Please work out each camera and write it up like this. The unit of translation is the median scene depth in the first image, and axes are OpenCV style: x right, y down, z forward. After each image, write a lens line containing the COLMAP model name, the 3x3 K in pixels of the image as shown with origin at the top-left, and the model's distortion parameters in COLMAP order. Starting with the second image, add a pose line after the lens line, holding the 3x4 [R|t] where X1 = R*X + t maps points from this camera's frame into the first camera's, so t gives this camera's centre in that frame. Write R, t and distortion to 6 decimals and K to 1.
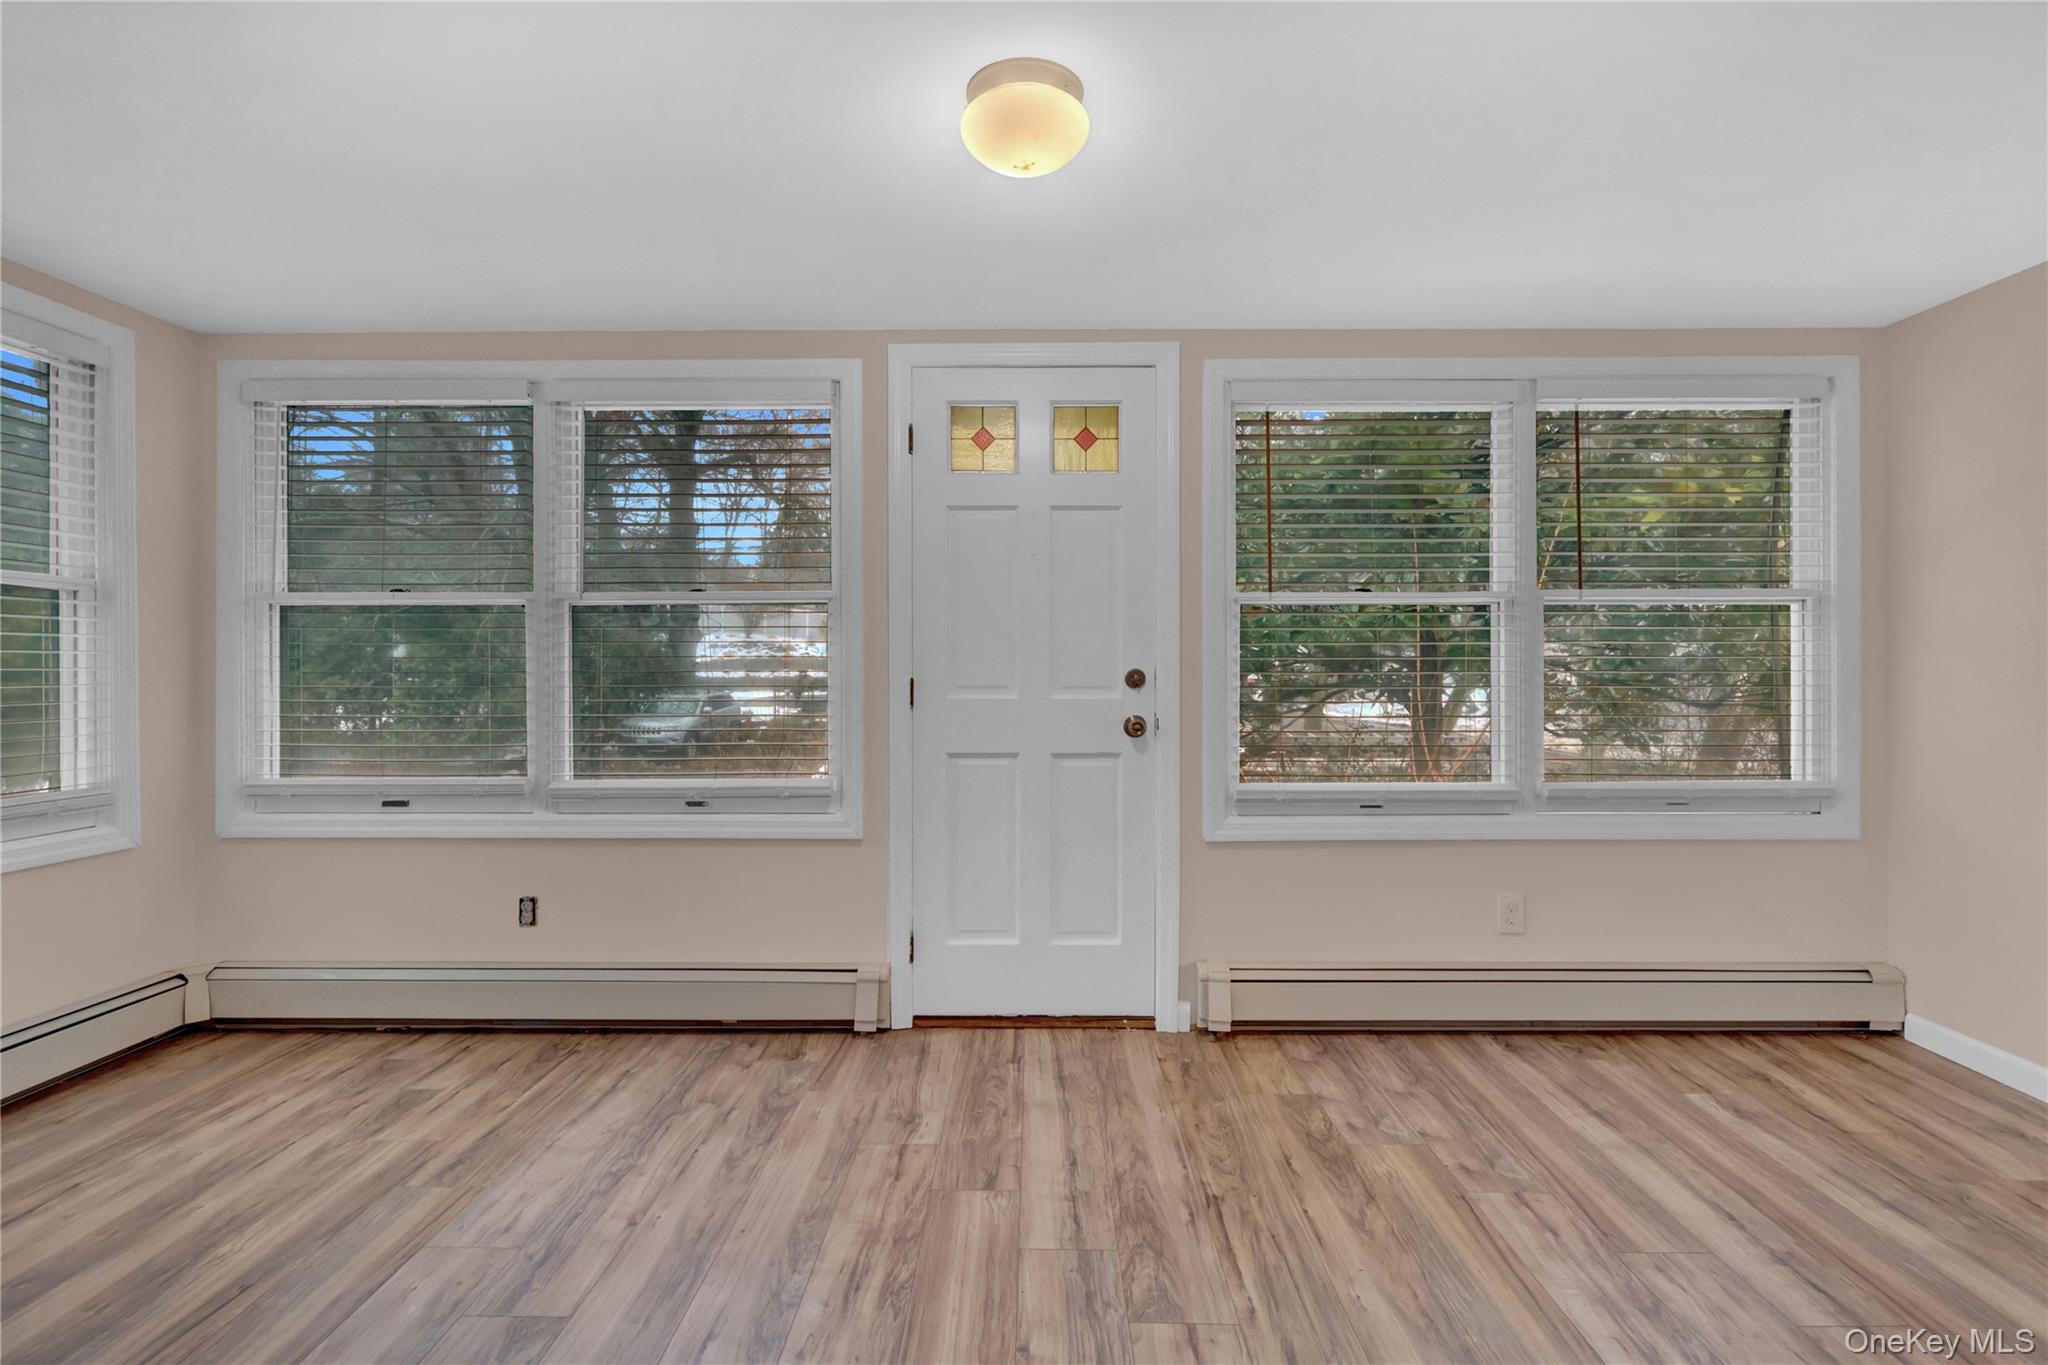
lens RADIAL K [[943.4, 0, 1024.3], [0, 943.4, 673.0], [0, 0, 1]] dist [-0.003375, 0.000666]
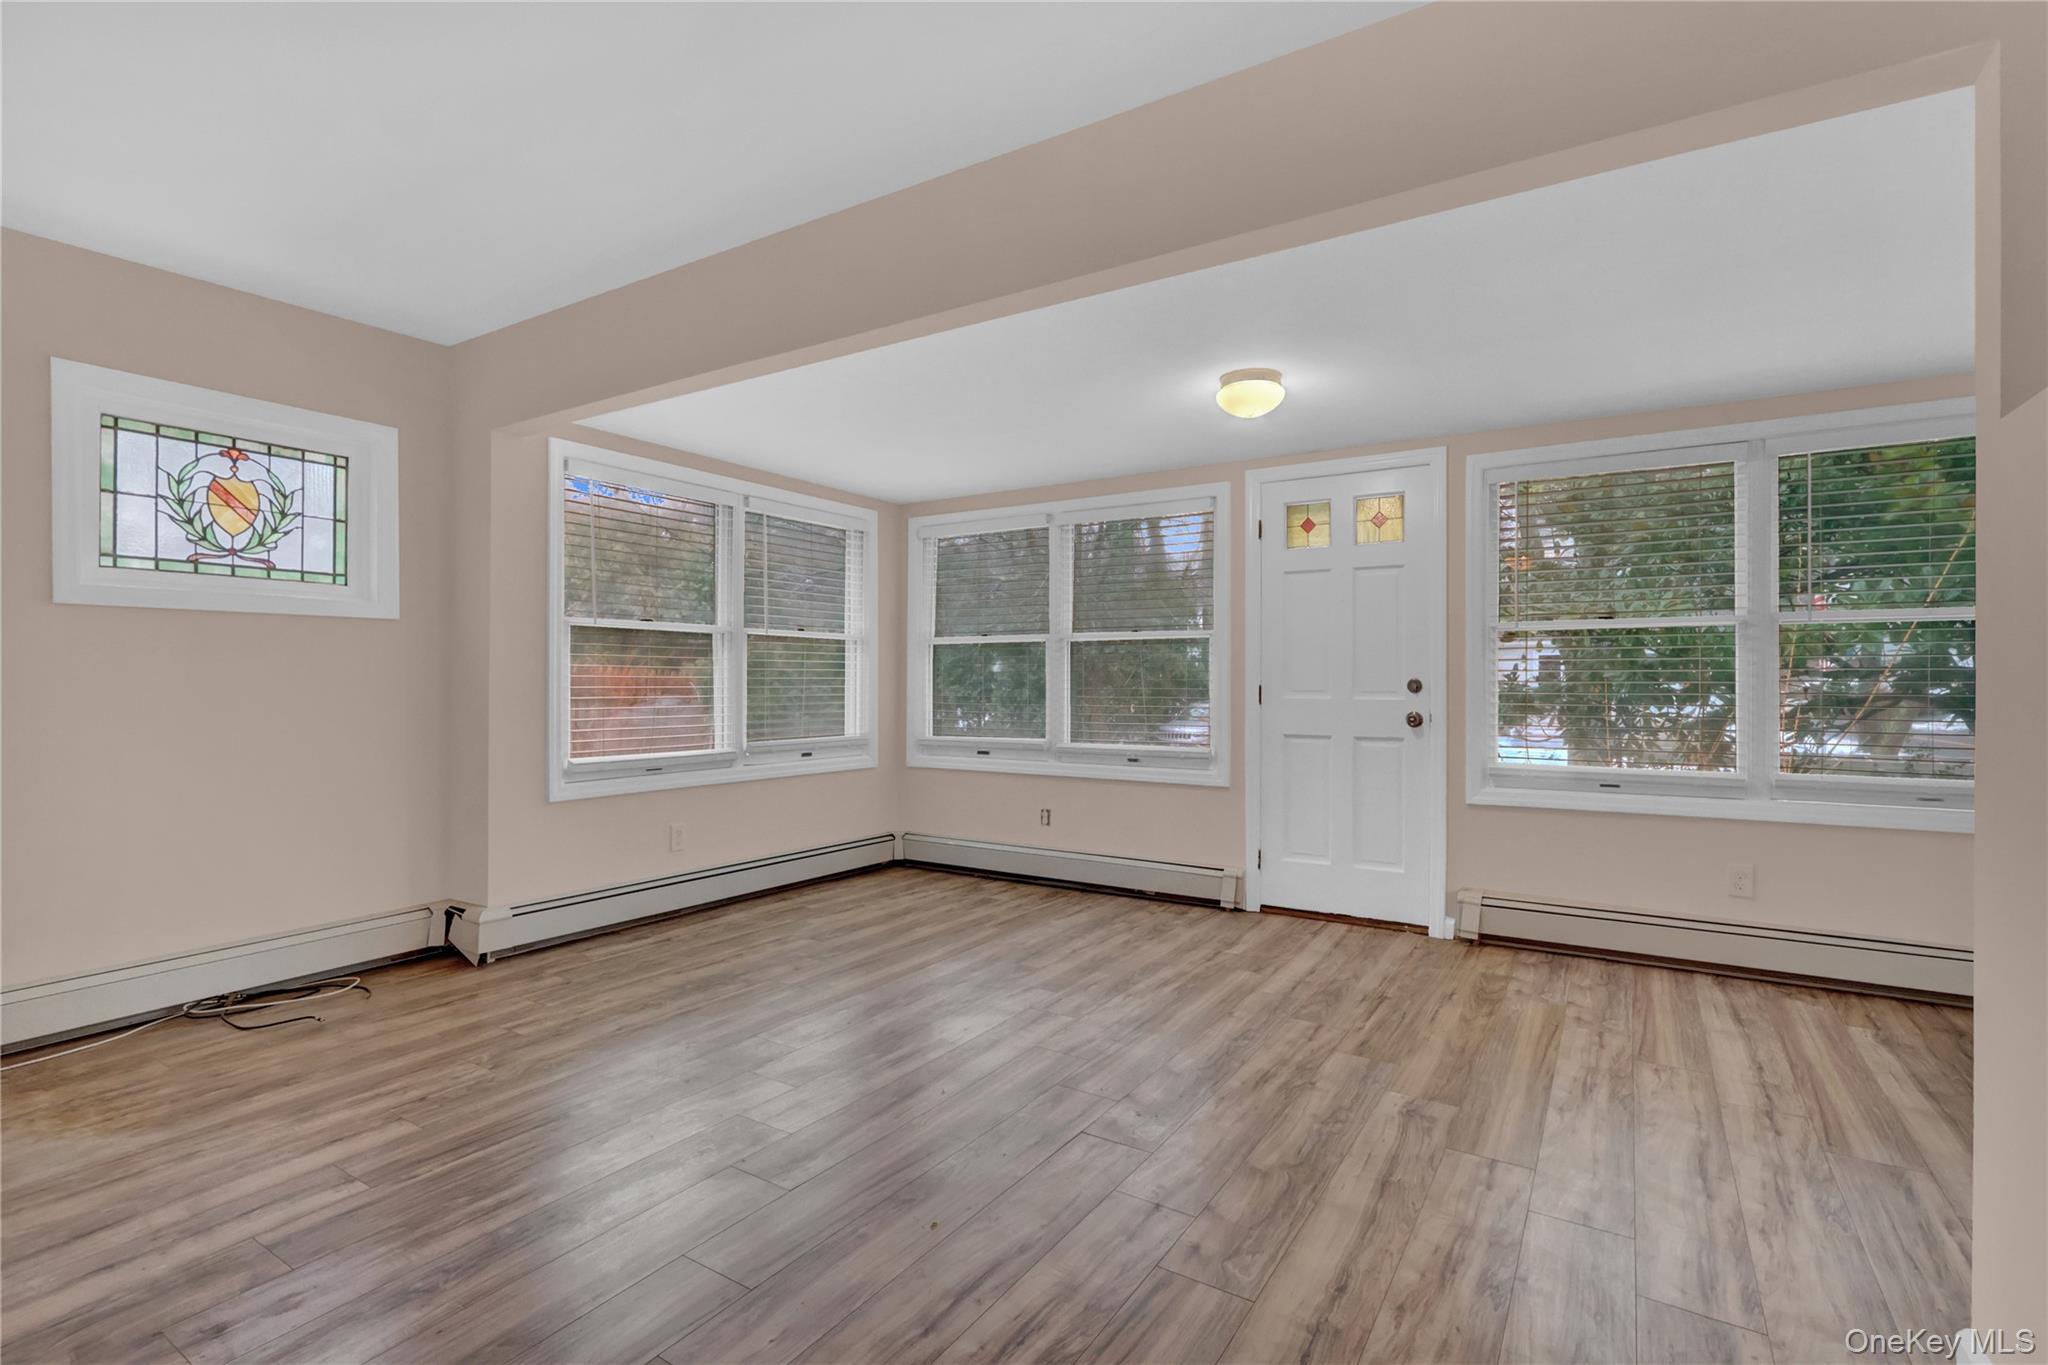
lens RADIAL K [[943.4, 0, 1034.5], [0, 943.4, 678.0], [0, 0, 1]] dist [-0.003375, 0.000666]
pose [[0.853386, 0.000085, -0.521280, 0.379834], [-0.004588, 0.999962, -0.007348, 0.007349], [0.521260, 0.008662, 0.853354, -0.522451]]
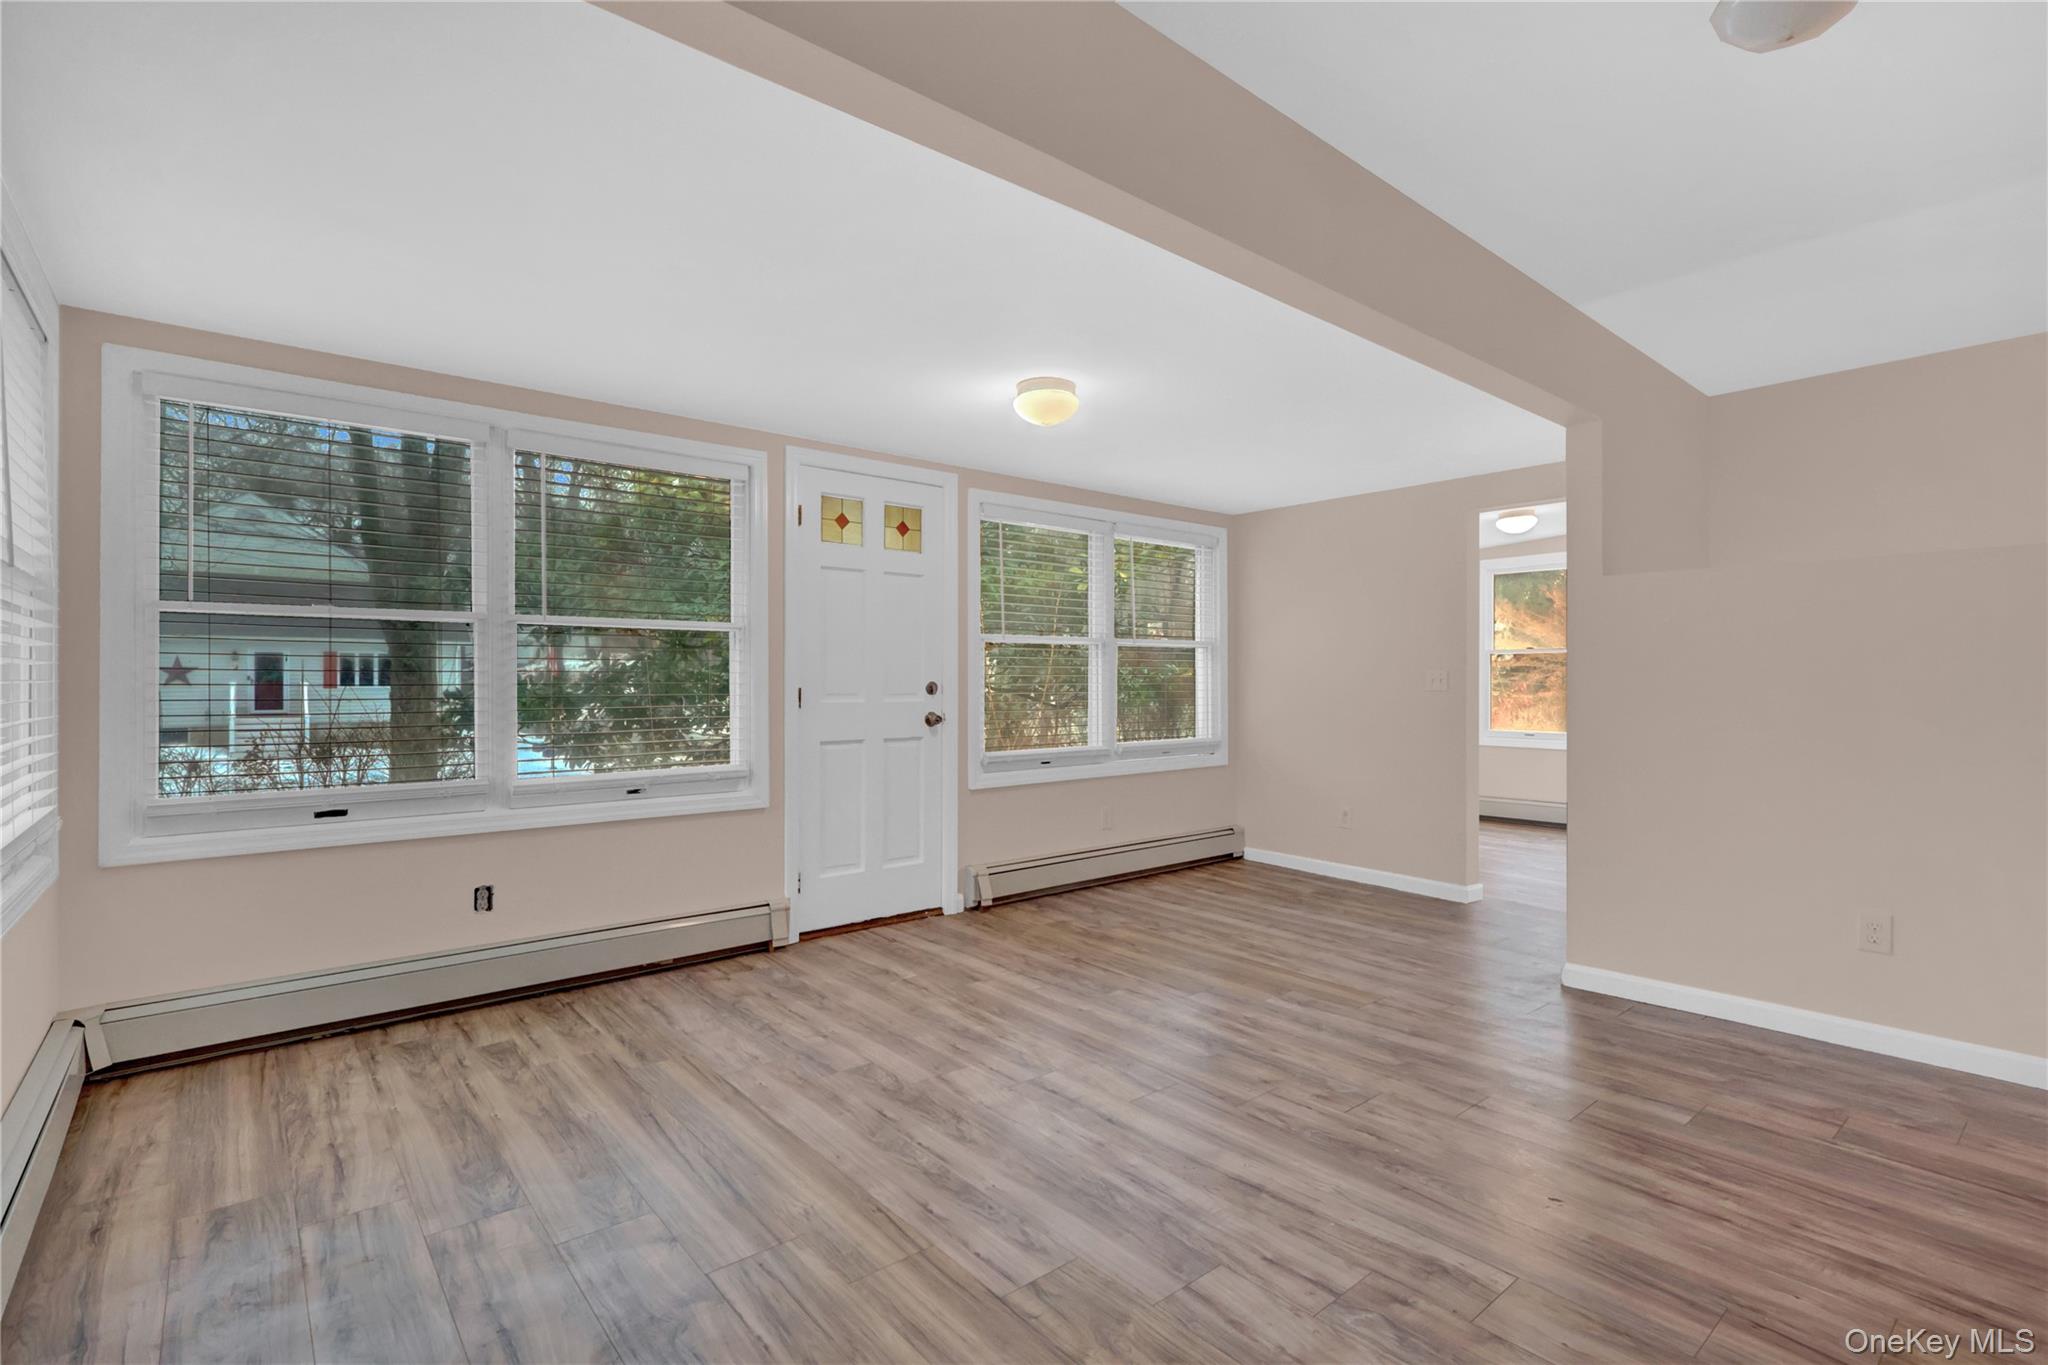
lens RADIAL K [[943.4, 0, 1020.9], [0, 943.4, 673.6], [0, 0, 1]] dist [-0.003375, 0.000666]
pose [[0.763089, 0.004948, 0.646275, -0.786321], [0.004019, 0.999915, -0.012401, 0.002343], [-0.646281, 0.012061, 0.763004, -0.274481]]
